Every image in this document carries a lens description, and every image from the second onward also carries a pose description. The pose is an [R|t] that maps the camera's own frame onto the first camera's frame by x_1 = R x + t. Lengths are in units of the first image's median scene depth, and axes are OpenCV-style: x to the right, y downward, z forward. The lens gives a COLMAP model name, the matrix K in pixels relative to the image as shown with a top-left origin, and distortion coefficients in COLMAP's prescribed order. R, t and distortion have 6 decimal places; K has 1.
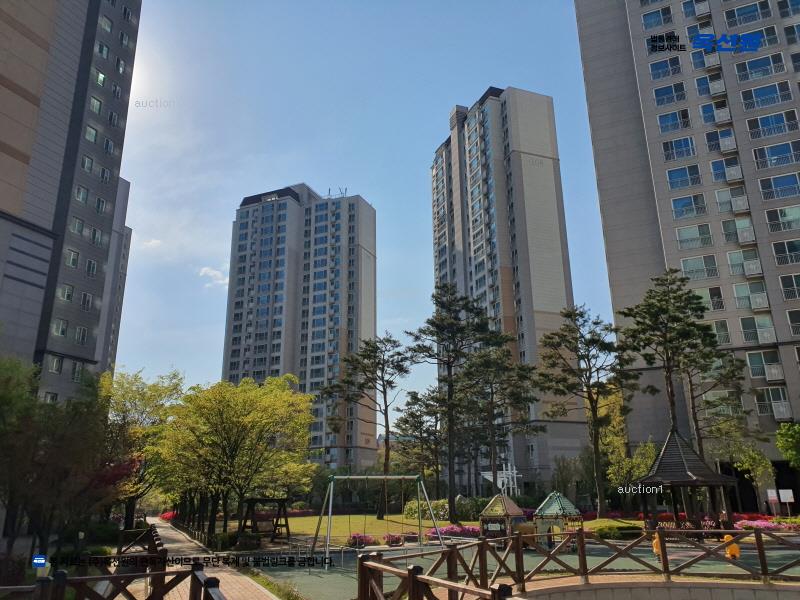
lens RADIAL K [[616.0, 0, 399.5], [0, 616.0, 300.1], [0, 0, 1]] dist [-0.026423, -0.003065]
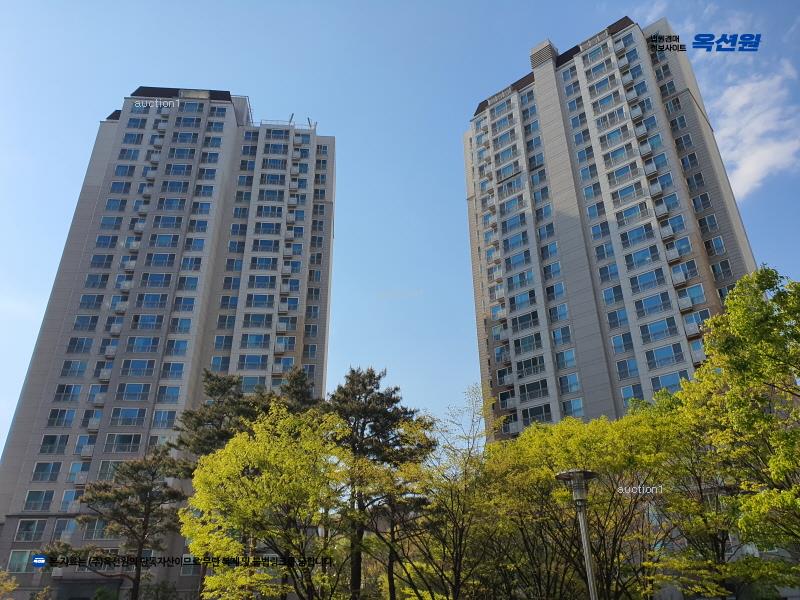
lens RADIAL K [[616.0, 0, 396.5], [0, 616.0, 299.1], [0, 0, 1]] dist [-0.026423, -0.003065]
pose [[0.882064, 0.230869, 0.410685, -0.244521], [-0.150166, 0.964009, -0.219399, 0.136292], [-0.446557, 0.131853, 0.884987, 0.413414]]
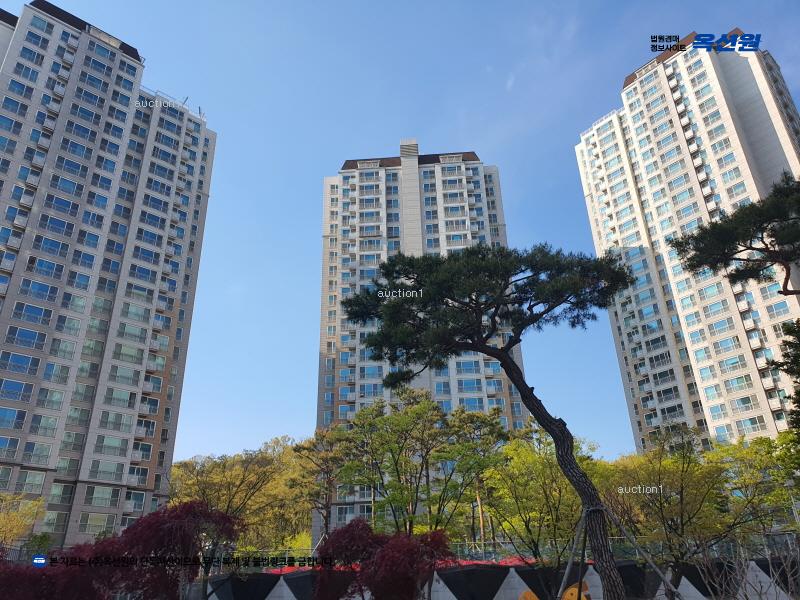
lens RADIAL K [[616.0, 0, 402.8], [0, 616.0, 303.5], [0, 0, 1]] dist [-0.026423, -0.003065]
pose [[0.411749, 0.419309, 0.809100, -0.472093], [-0.259616, 0.905037, -0.336909, 0.188167], [-0.873534, -0.071334, 0.481507, 0.473725]]
